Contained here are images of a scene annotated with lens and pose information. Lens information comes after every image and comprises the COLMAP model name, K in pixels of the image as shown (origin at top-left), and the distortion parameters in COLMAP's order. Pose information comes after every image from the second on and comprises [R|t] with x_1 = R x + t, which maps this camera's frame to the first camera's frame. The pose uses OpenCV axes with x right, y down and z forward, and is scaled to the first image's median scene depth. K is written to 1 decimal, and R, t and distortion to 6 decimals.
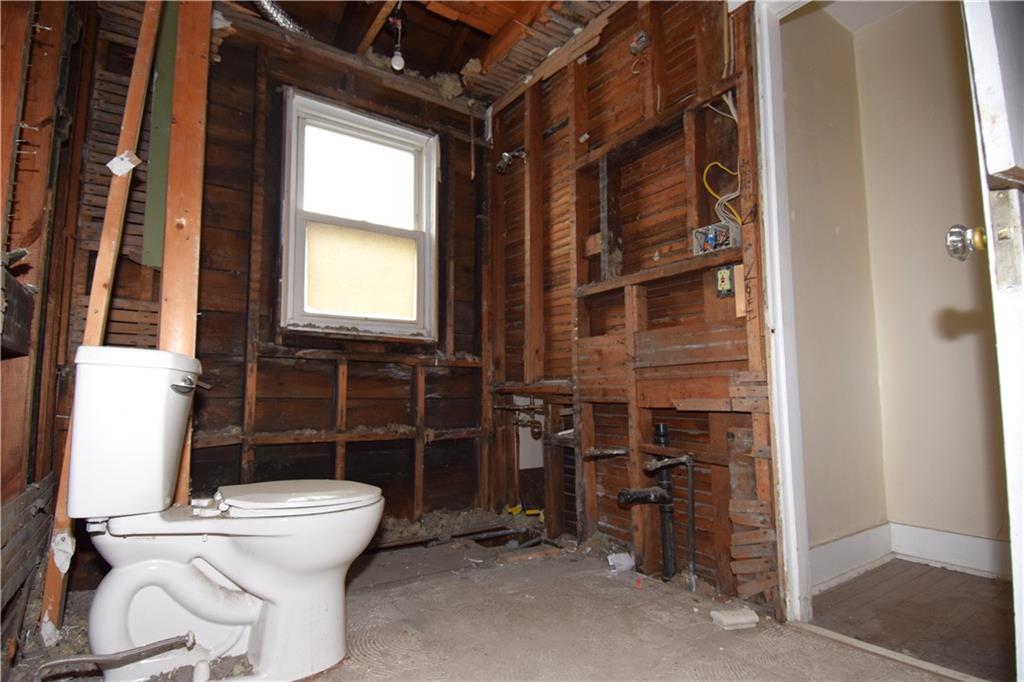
lens RADIAL K [[528.4, 0, 514.2], [0, 528.4, 341.2], [0, 0, 1]] dist [0.053002, -0.056339]
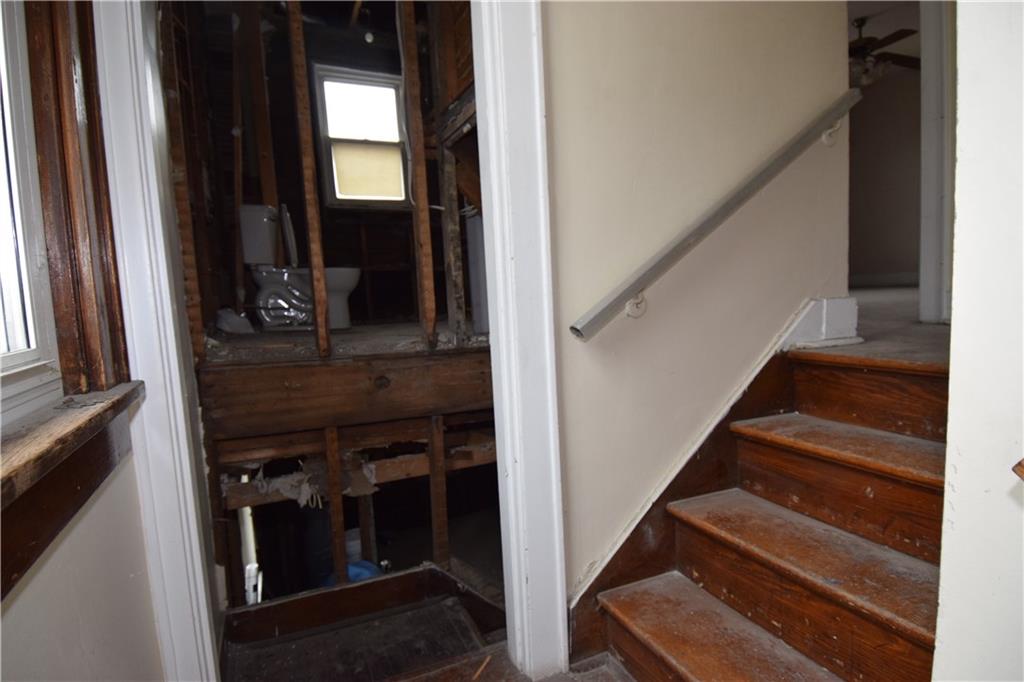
lens RADIAL K [[528.4, 0, 514.2], [0, 528.4, 341.2], [0, 0, 1]] dist [0.053002, -0.056339]
pose [[0.985211, -0.031594, -0.168409, 0.481510], [0.063812, 0.979807, 0.189490, 0.118186], [0.159021, -0.197434, 0.967332, -0.730883]]
